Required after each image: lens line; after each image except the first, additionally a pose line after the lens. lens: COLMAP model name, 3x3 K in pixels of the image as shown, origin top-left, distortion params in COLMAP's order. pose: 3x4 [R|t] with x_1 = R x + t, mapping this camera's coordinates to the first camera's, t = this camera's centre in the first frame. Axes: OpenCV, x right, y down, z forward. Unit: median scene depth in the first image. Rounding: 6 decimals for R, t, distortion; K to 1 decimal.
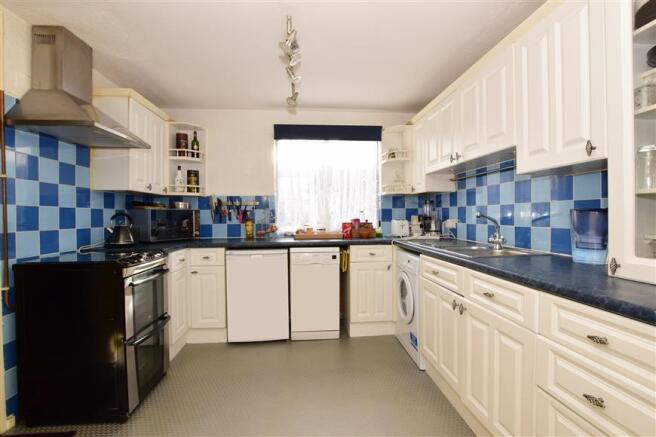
lens RADIAL K [[302.3, 0, 328.0], [0, 302.3, 218.5], [0, 0, 1]] dist [-0.030262, -0.000110]
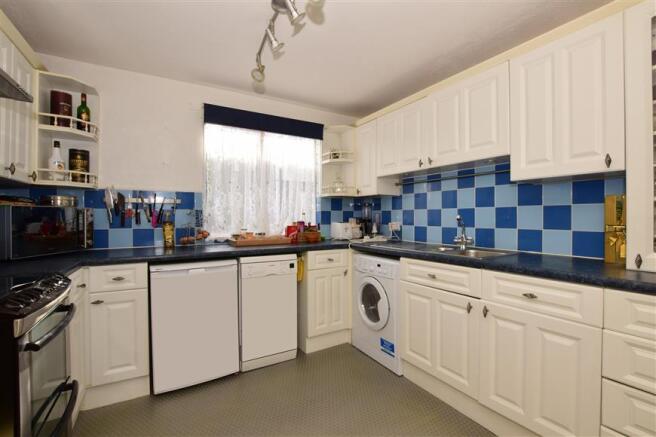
lens RADIAL K [[290.5, 0, 328.0], [0, 290.5, 218.5], [0, 0, 1]] dist [-0.028332, 0.000770]
pose [[0.900202, 0.003905, 0.435455, -0.228938], [0.000080, 0.999958, -0.009133, 0.000119], [-0.435472, 0.008256, 0.900164, 0.185819]]
